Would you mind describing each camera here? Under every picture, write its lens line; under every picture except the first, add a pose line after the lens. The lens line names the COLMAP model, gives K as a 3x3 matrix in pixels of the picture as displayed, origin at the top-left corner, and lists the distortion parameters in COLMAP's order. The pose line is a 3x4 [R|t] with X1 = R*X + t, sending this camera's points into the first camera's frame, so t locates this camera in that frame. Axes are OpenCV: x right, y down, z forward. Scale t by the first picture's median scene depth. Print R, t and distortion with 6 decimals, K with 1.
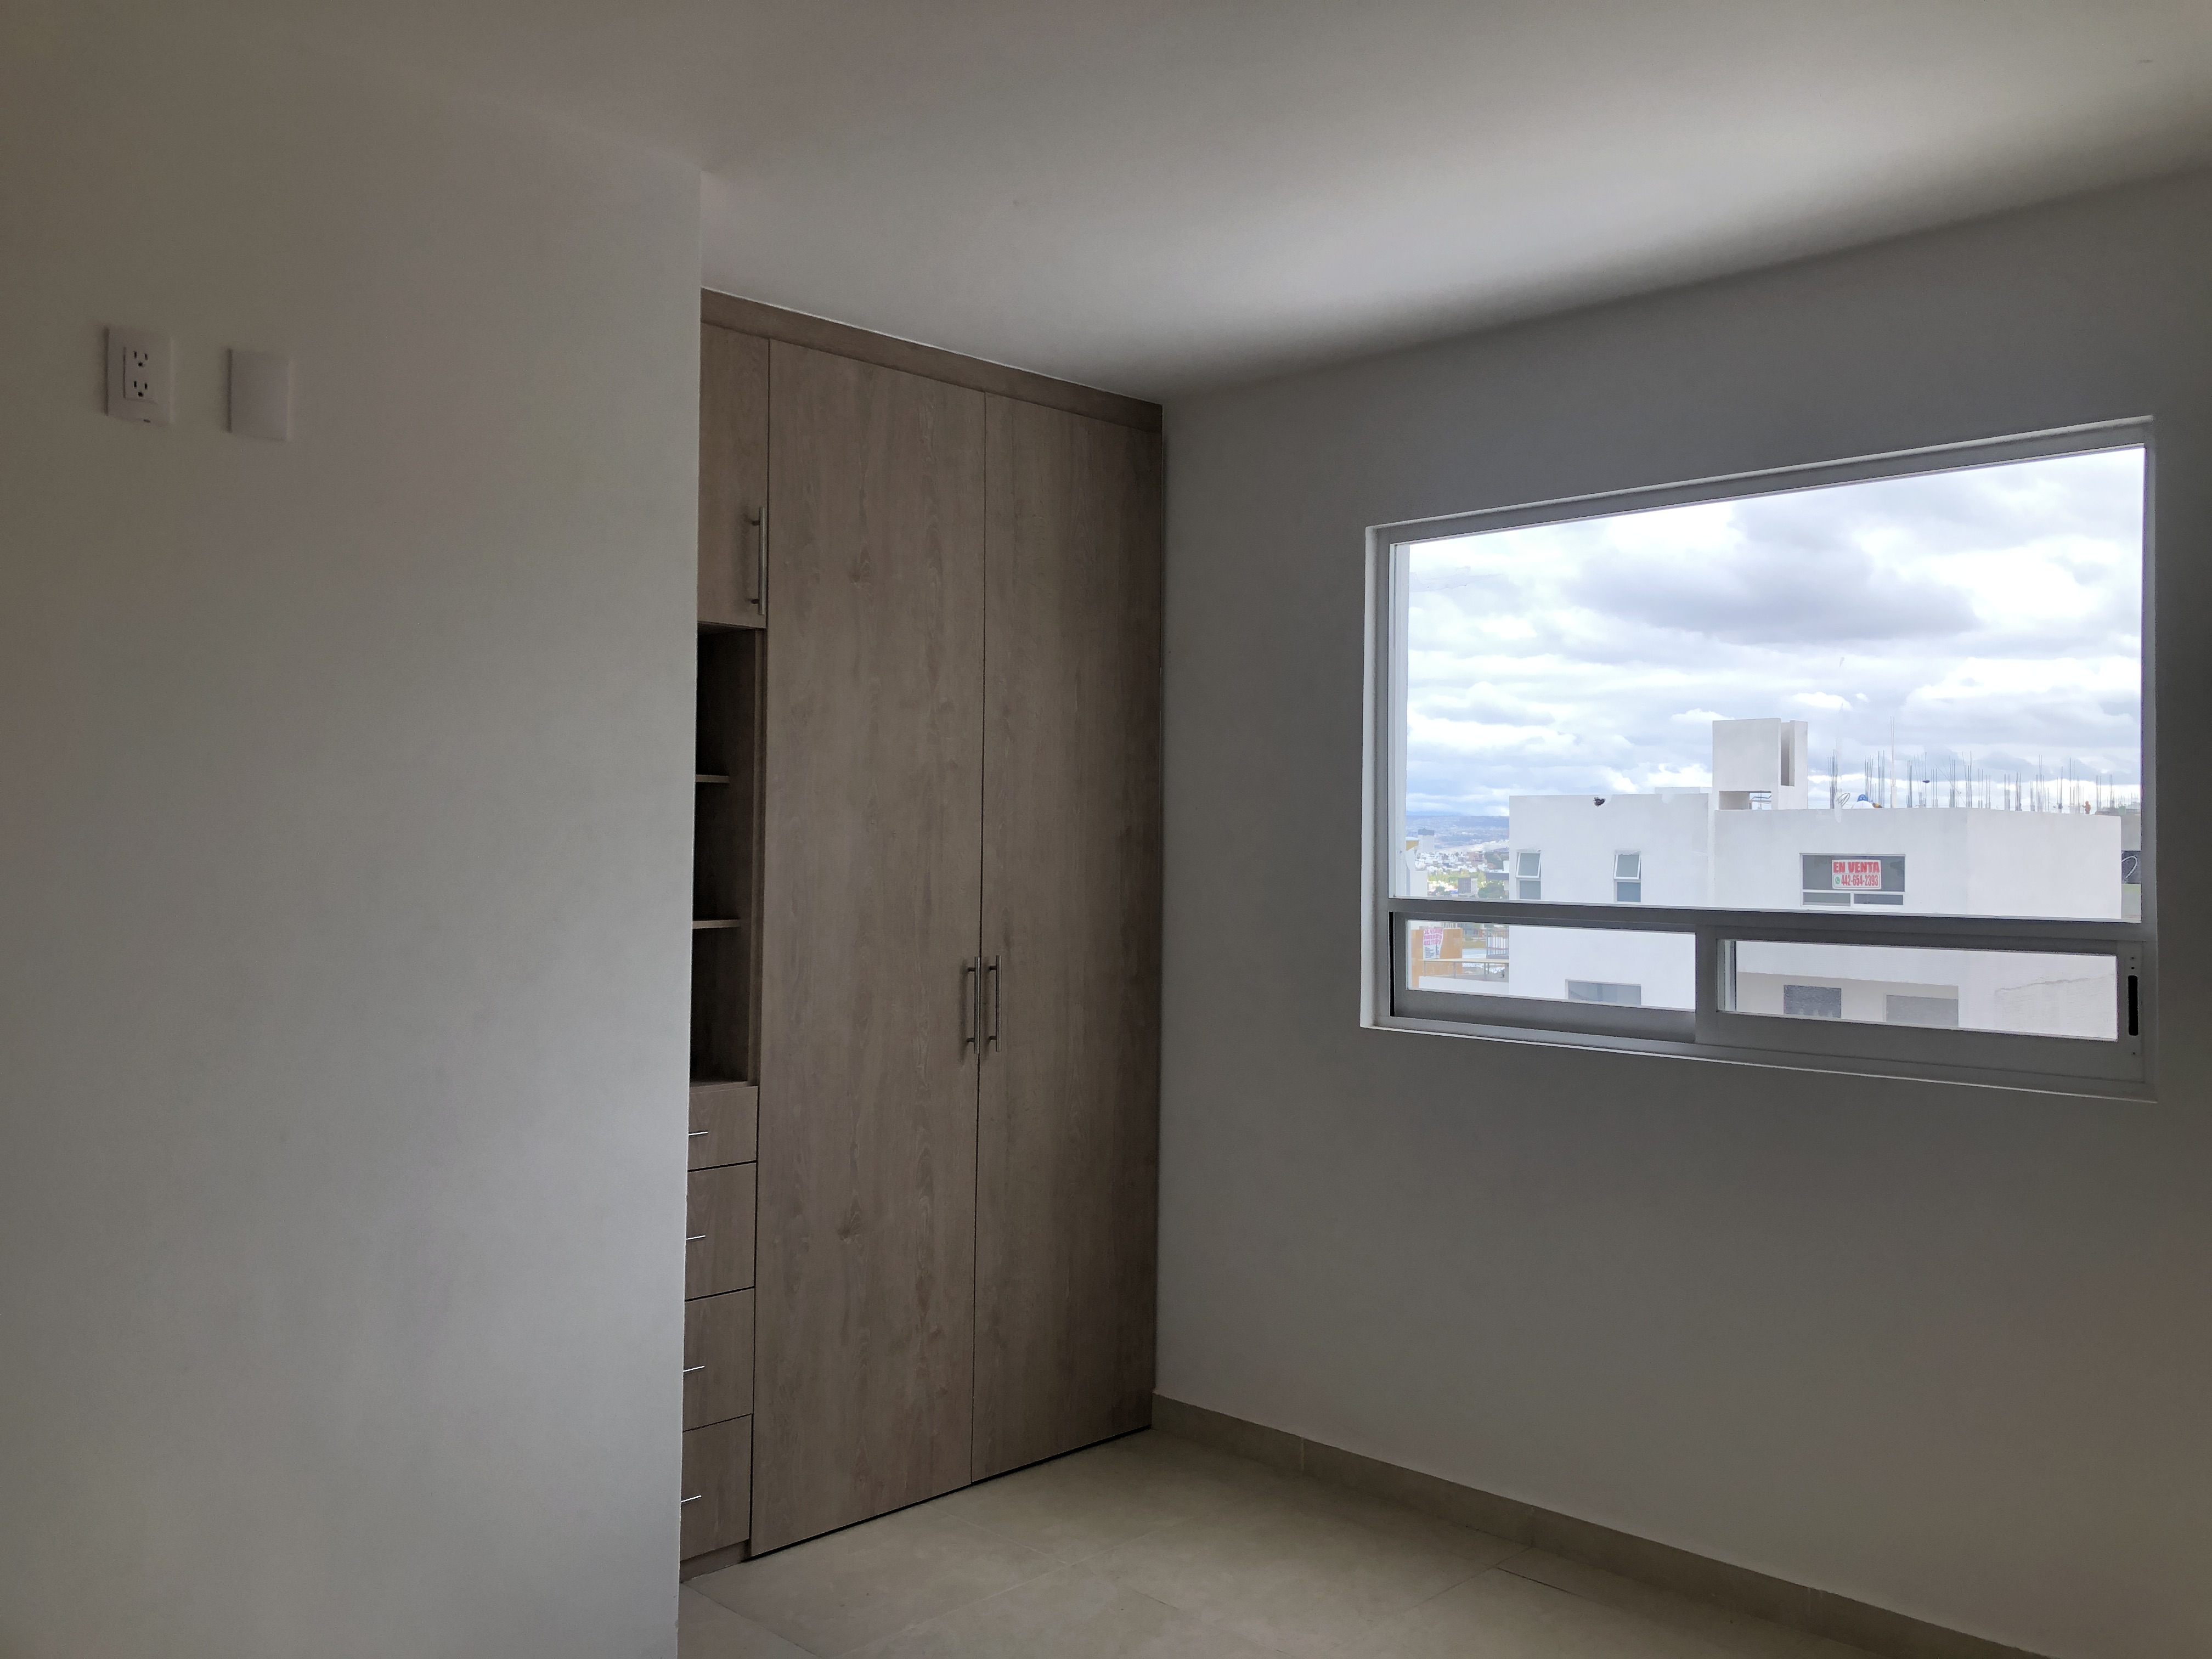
lens RADIAL K [[1874.8, 0, 1107.1], [0, 1874.8, 790.0], [0, 0, 1]] dist [0.009631, 0.000128]
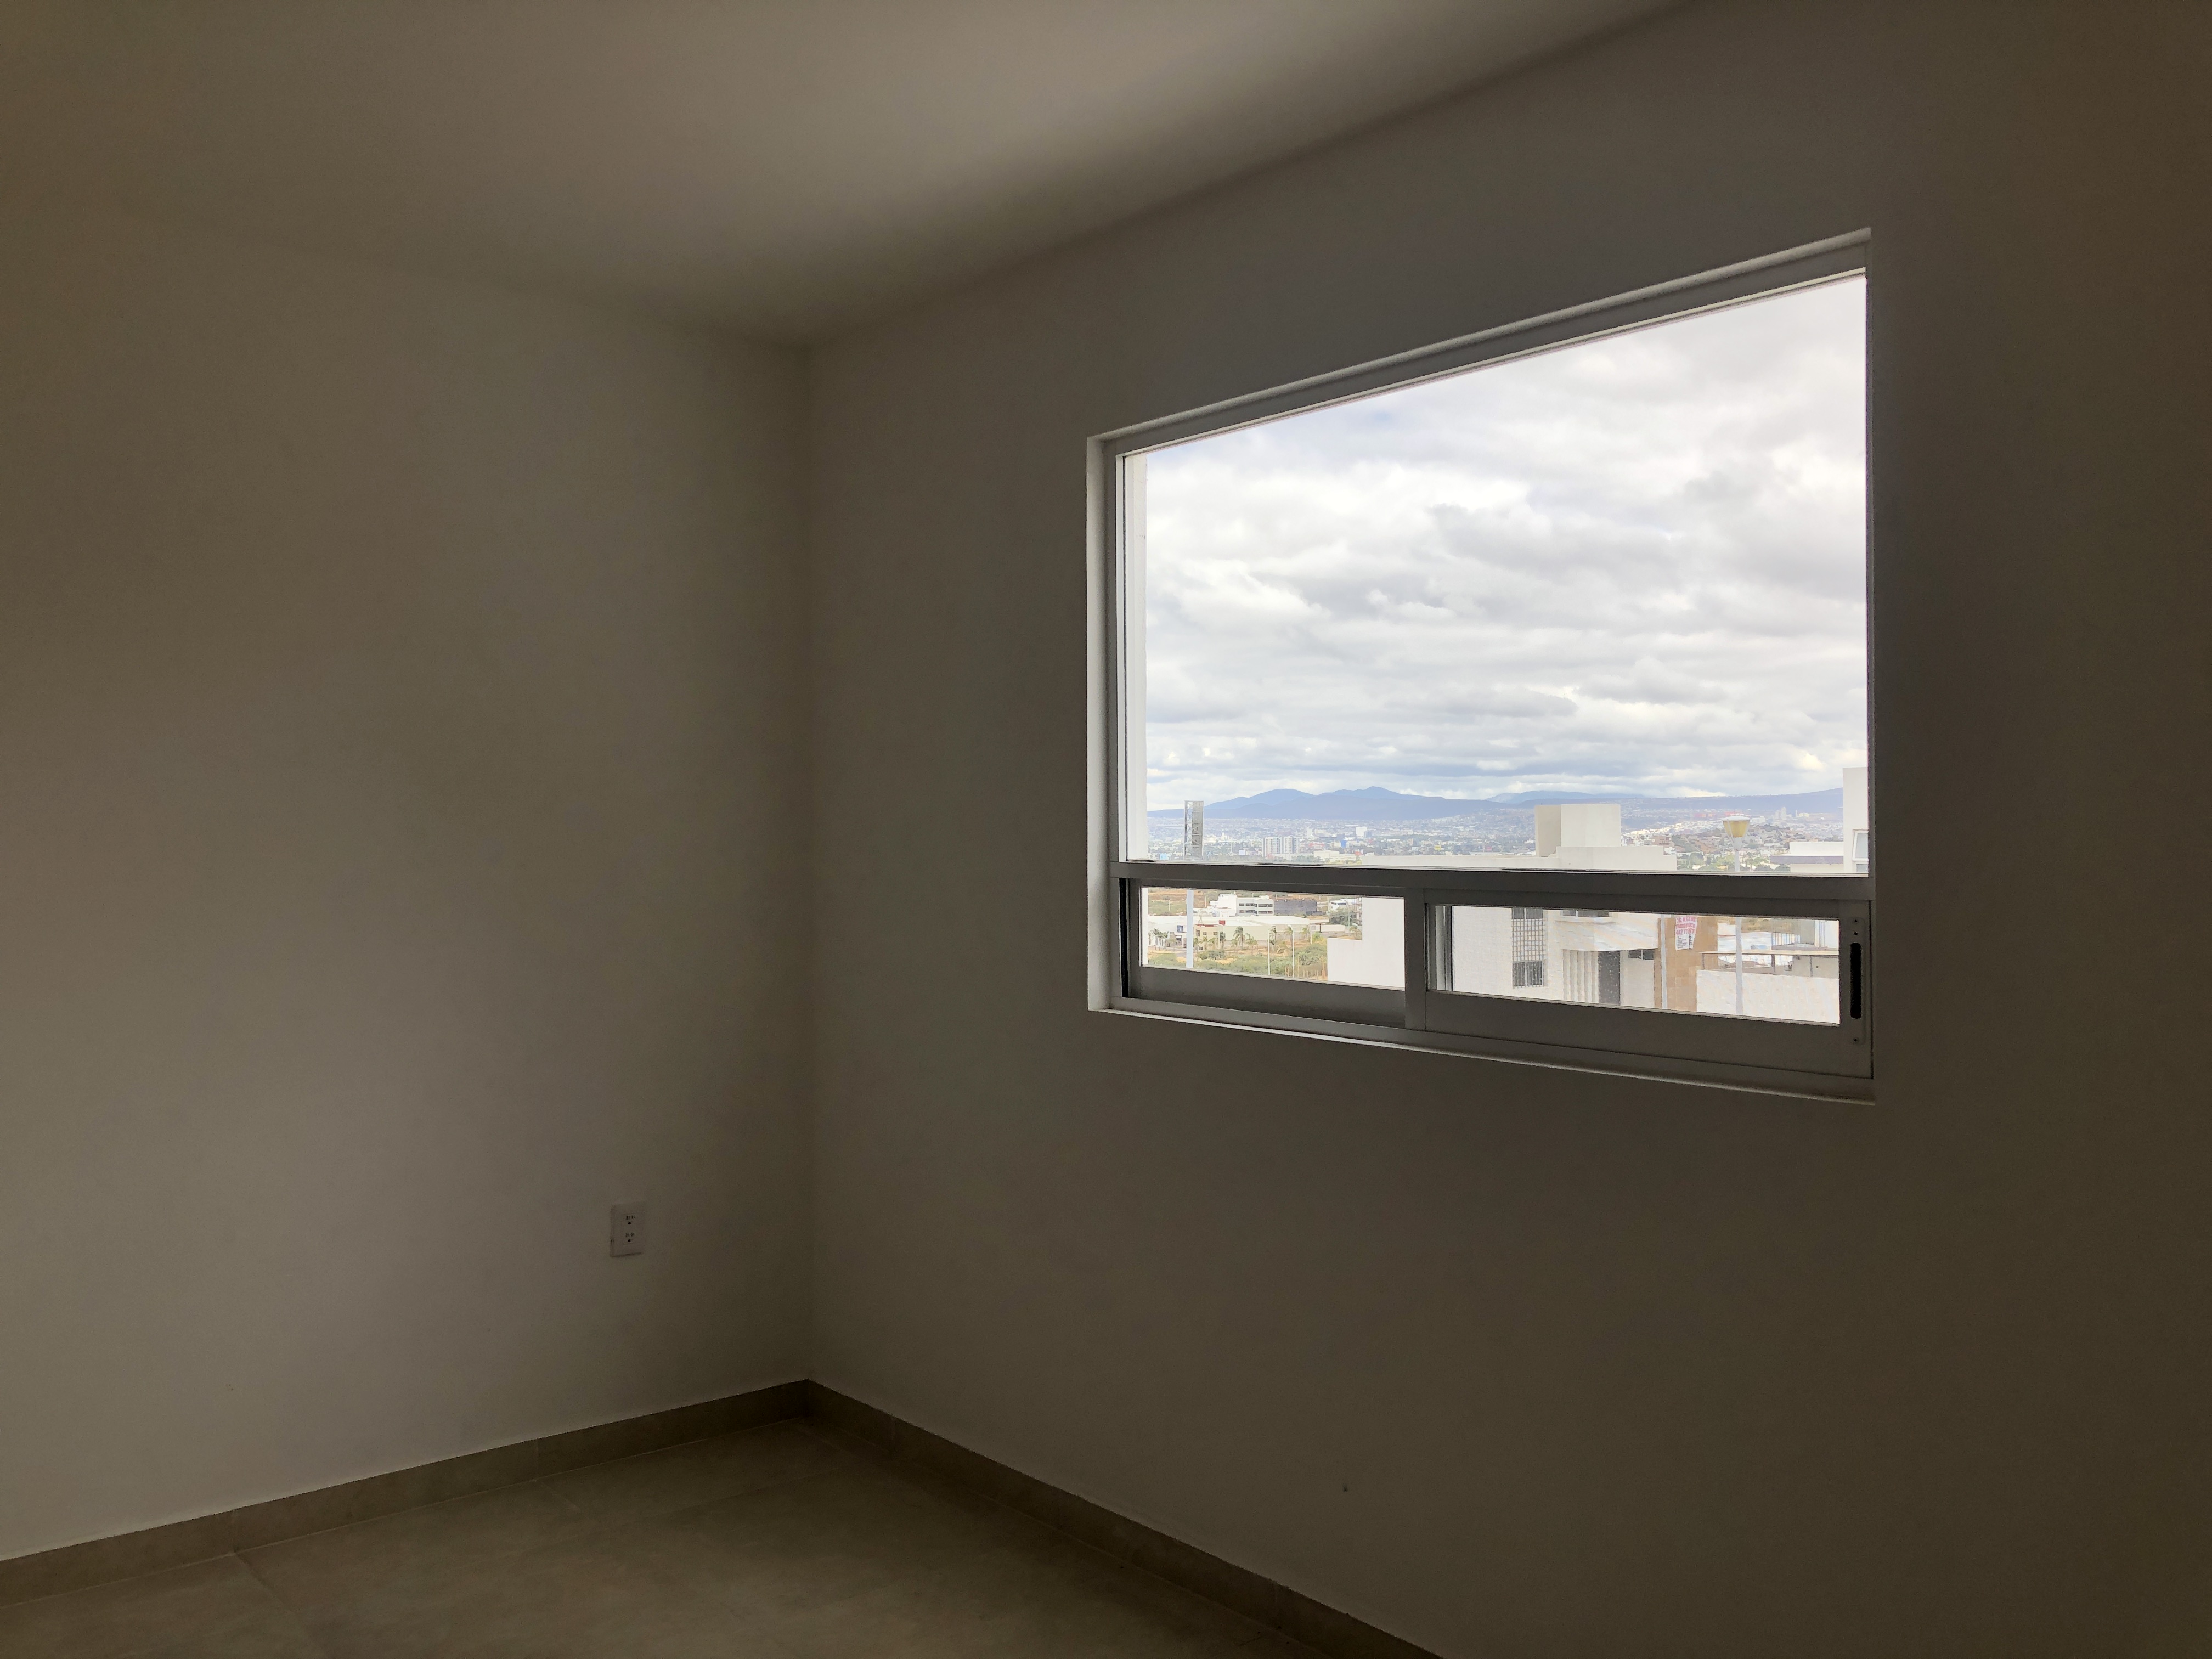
lens RADIAL K [[1809.6, 0, 1169.9], [0, 1809.6, 825.0], [0, 0, 1]] dist [0.007541, 0.000700]
pose [[0.993945, -0.012232, -0.109197, 0.206124], [0.014694, 0.999655, 0.021771, 0.016858], [0.108893, -0.023243, 0.993782, 0.126188]]
